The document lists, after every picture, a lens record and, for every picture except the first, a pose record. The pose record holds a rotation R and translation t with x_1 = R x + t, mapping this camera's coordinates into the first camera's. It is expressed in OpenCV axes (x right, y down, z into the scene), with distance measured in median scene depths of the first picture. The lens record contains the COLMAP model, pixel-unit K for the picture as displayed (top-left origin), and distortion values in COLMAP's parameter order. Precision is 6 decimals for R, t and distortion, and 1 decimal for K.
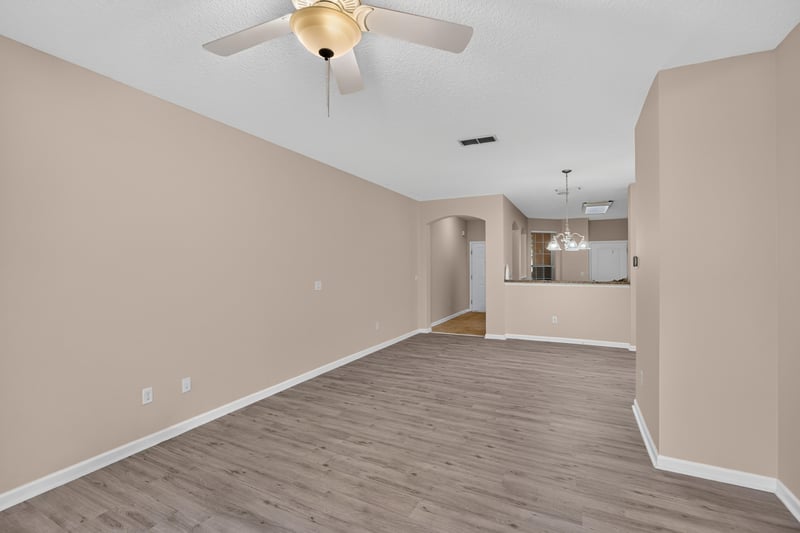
lens RADIAL K [[357.0, 0, 396.0], [0, 357.0, 262.4], [0, 0, 1]] dist [-0.021754, 0.000268]
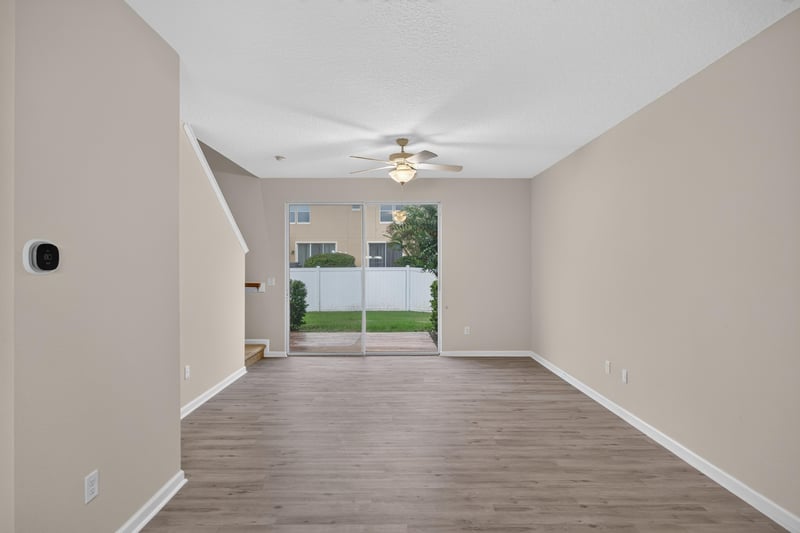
lens RADIAL K [[416.0, 0, 400.0], [0, 416.0, 266.5], [0, 0, 1]] dist [-0.006003, 0.000442]
pose [[-0.886811, 0.001369, -0.462129, 0.516693], [0.004734, 0.999970, -0.006123, 0.013451], [0.462107, -0.007617, -0.886791, 1.562790]]
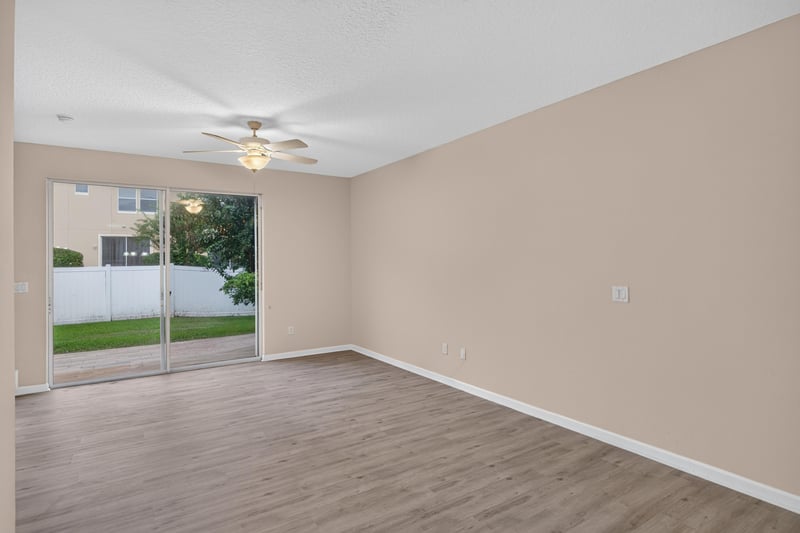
lens RADIAL K [[422.6, 0, 397.4], [0, 422.6, 254.3], [0, 0, 1]] dist [-0.005988, -0.000311]
pose [[-0.496570, -0.010180, -0.867937, 0.733048], [0.018541, 0.999579, -0.022331, 0.013744], [0.867799, -0.027182, -0.496172, 1.347918]]
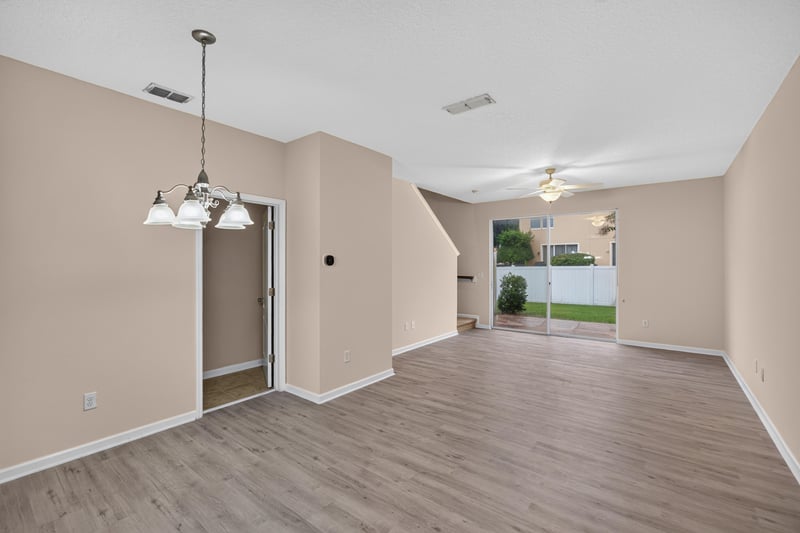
lens RADIAL K [[349.8, 0, 403.0], [0, 349.8, 263.2], [0, 0, 1]] dist [-0.009899, 0.000169]
pose [[-0.984412, 0.000513, 0.175877, 0.260821], [-0.001837, 0.999911, -0.013202, 0.019026], [-0.175868, -0.013319, -0.984324, 1.939956]]
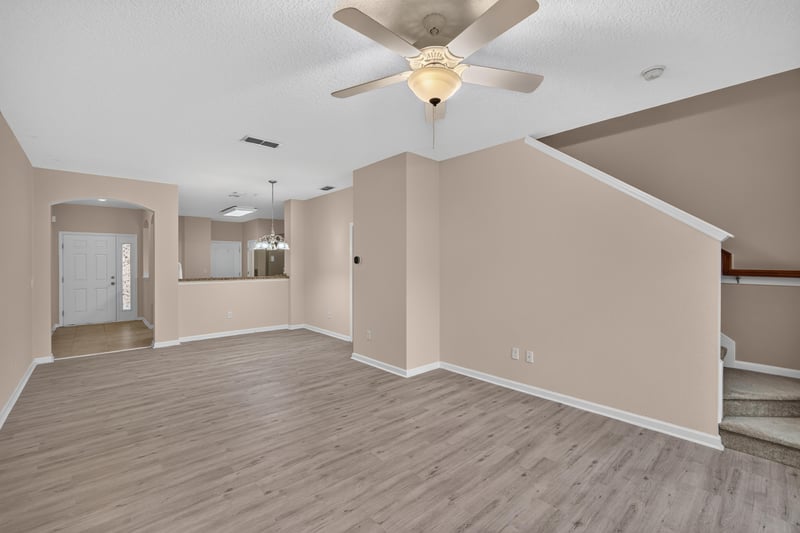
lens RADIAL K [[349.8, 0, 403.0], [0, 349.8, 263.2], [0, 0, 1]] dist [-0.009899, 0.000169]
pose [[0.354930, -0.001441, 0.934892, -0.623408], [-0.005128, 0.999981, 0.003488, 0.003690], [-0.934879, -0.006032, 0.354916, 0.276989]]
